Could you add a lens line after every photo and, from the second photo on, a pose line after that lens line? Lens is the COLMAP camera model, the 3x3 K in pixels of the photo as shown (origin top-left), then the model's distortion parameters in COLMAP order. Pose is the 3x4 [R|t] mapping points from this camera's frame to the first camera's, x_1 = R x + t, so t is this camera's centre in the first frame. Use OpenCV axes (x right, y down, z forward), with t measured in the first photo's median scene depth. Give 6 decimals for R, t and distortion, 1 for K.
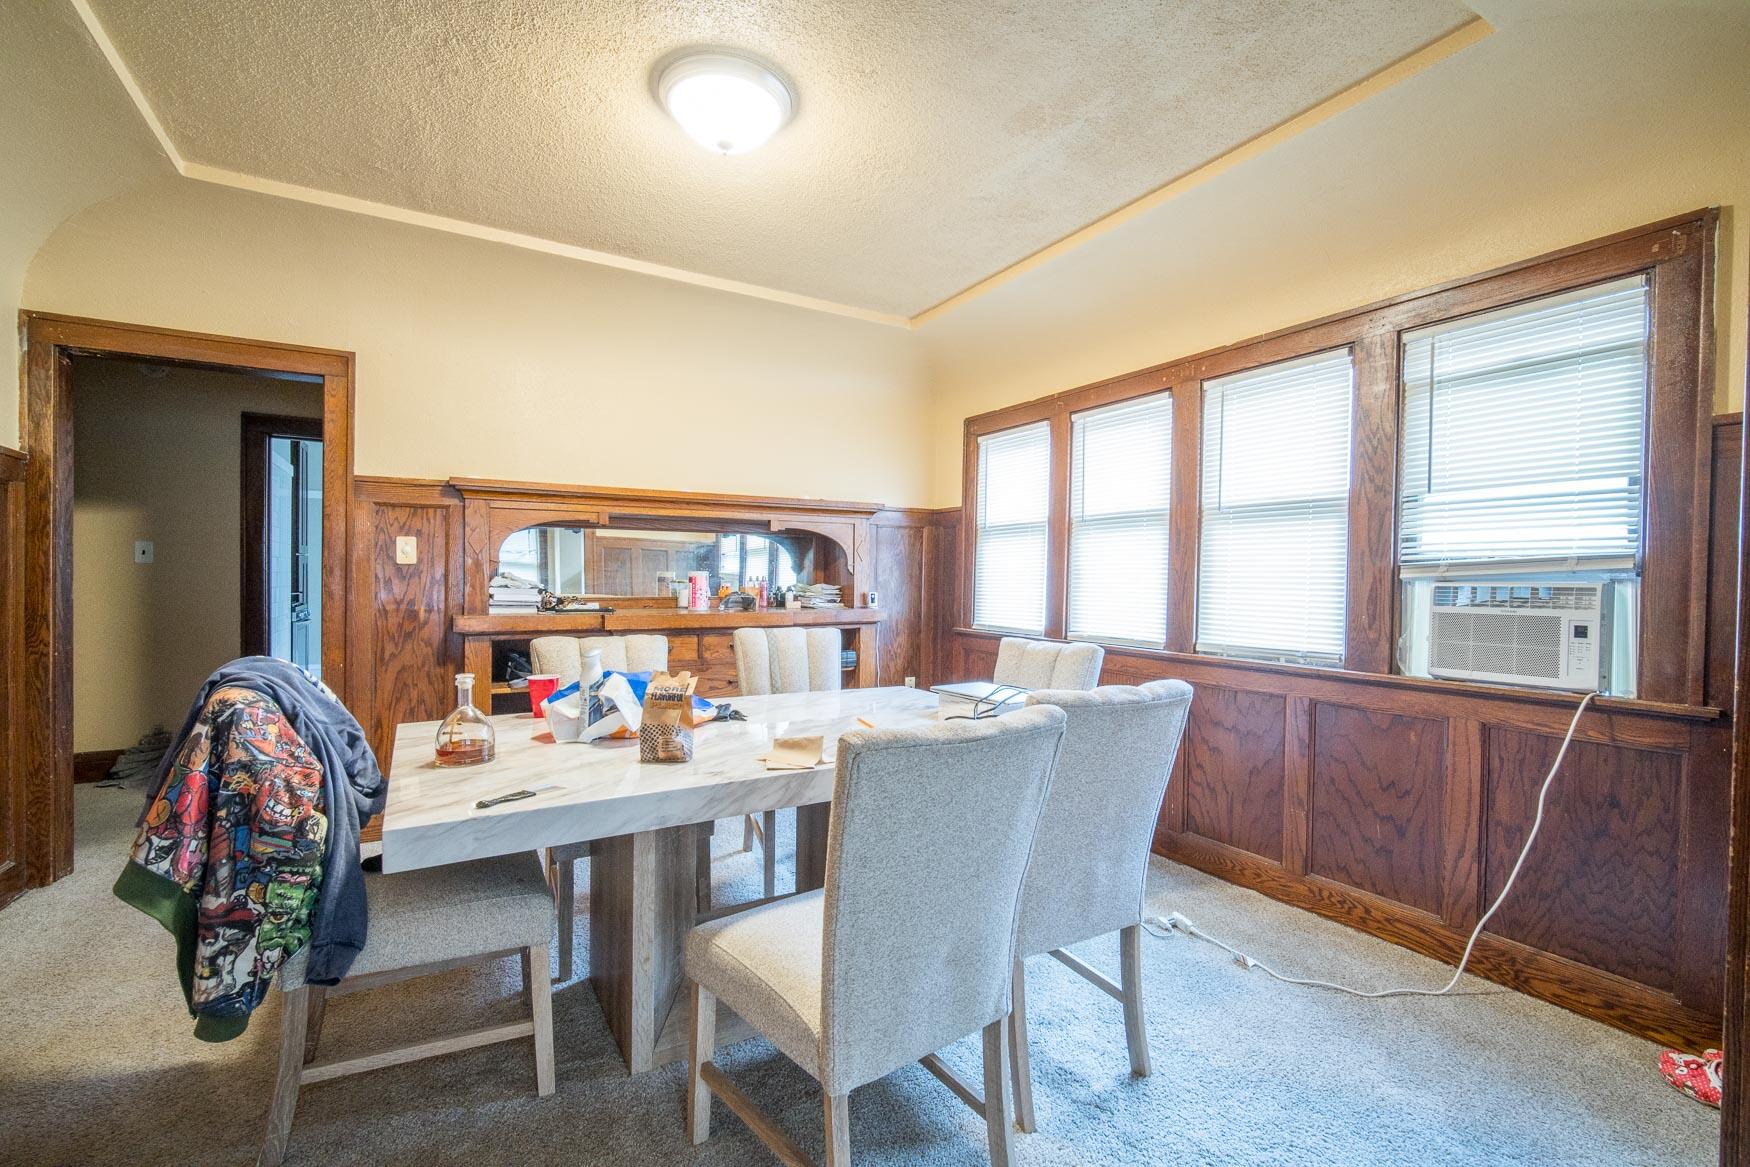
lens RADIAL K [[756.8, 0, 875.0], [0, 756.8, 583.5], [0, 0, 1]] dist [-0.019103, 0.000176]
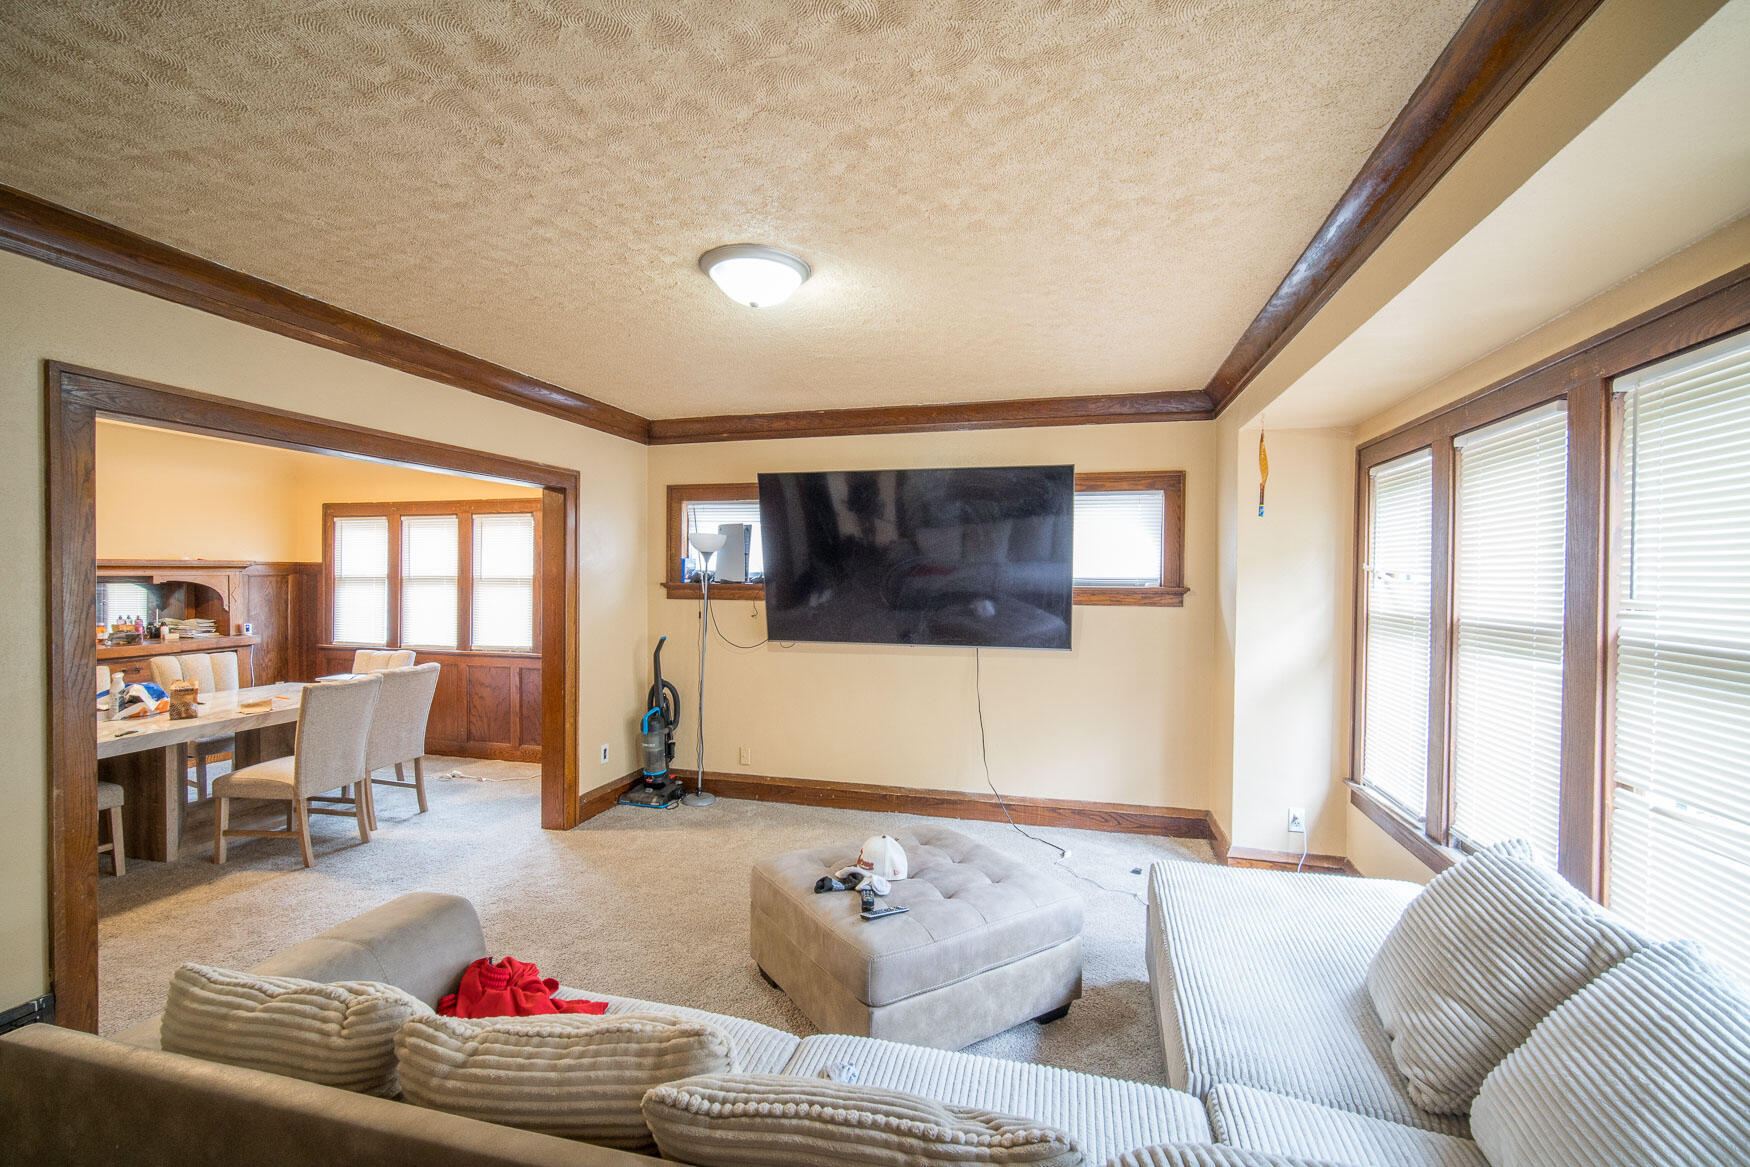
lens RADIAL K [[756.8, 0, 875.0], [0, 756.8, 583.5], [0, 0, 1]] dist [-0.019103, 0.000176]
pose [[0.712966, -0.018201, 0.700963, -0.165914], [0.011378, 0.999832, 0.014388, -0.081925], [-0.701107, -0.002283, 0.713053, -0.945398]]
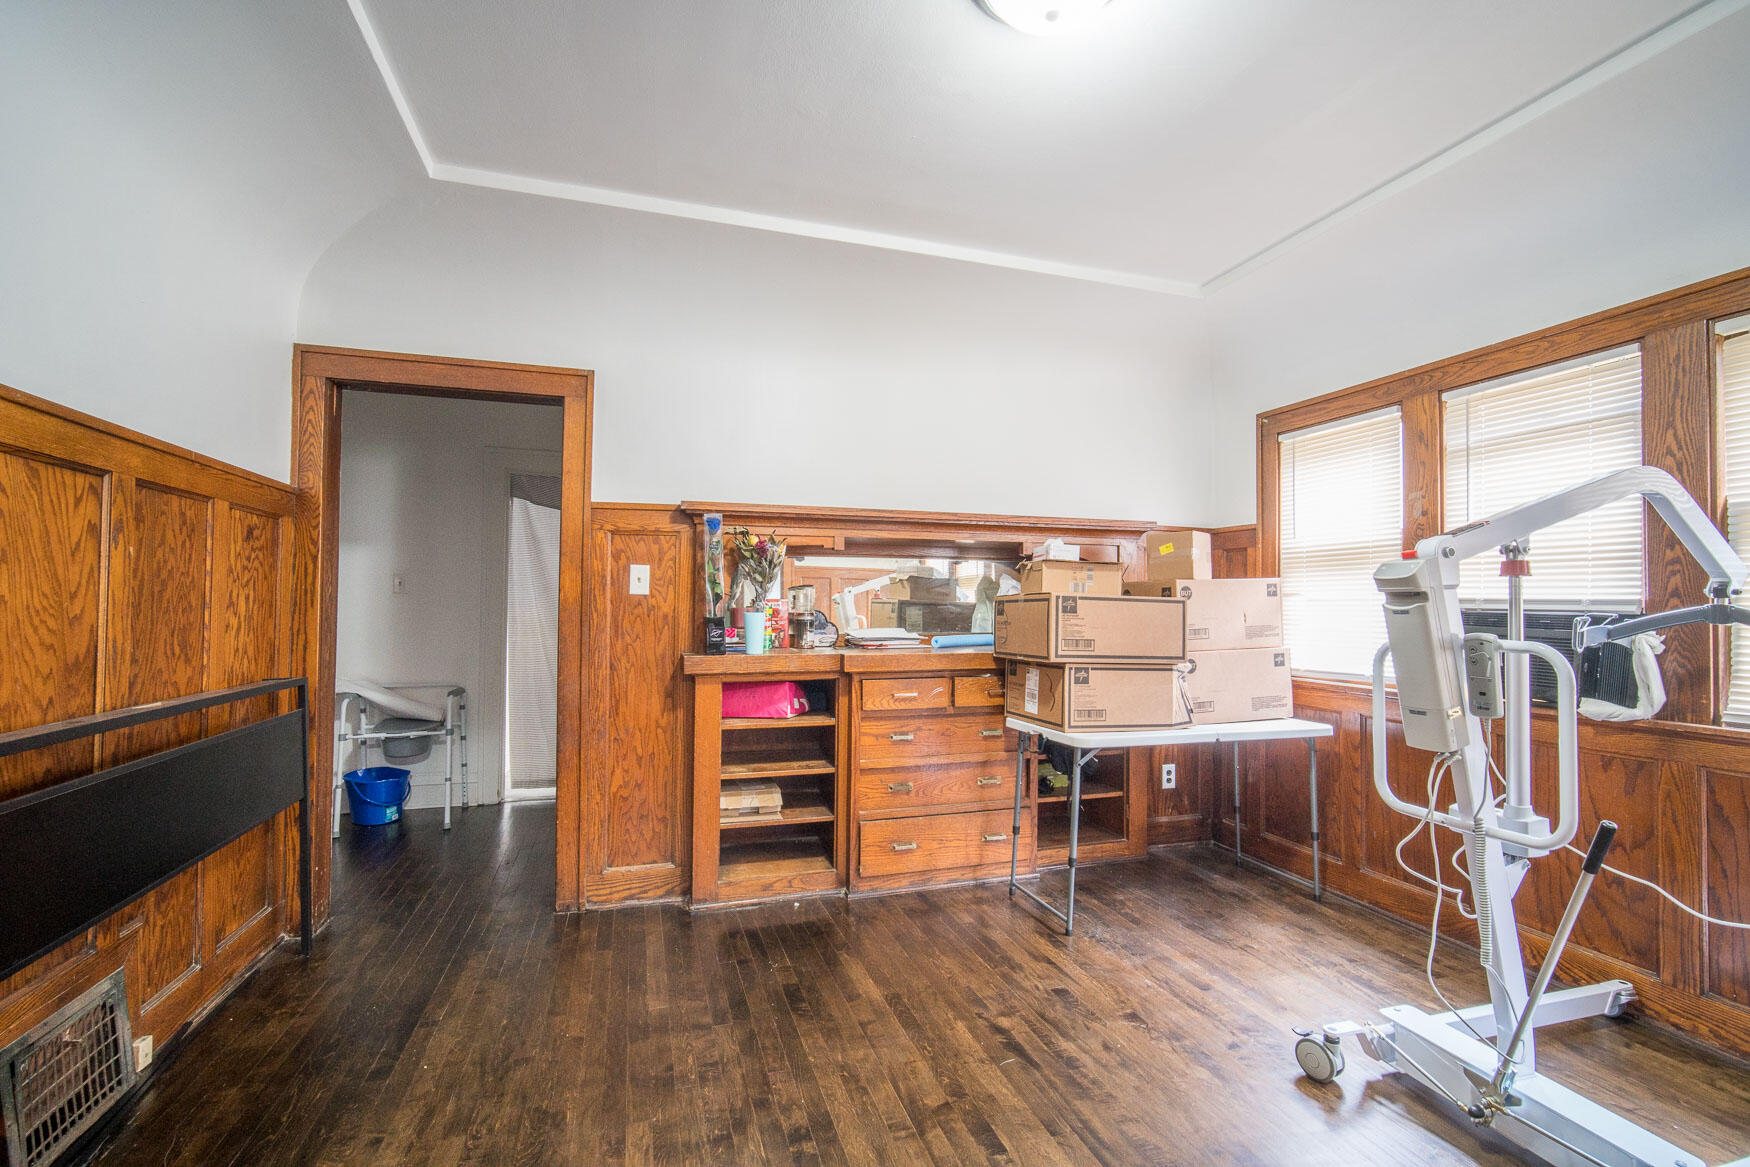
lens RADIAL K [[739.3, 0, 875.0], [0, 739.3, 583.5], [0, 0, 1]] dist [-0.008066, 0.000047]
pose [[0.972420, -0.006598, -0.233142, -0.114693], [-0.004734, 0.998835, -0.048014, 0.003017], [0.233187, 0.047794, 0.971257, 0.162072]]
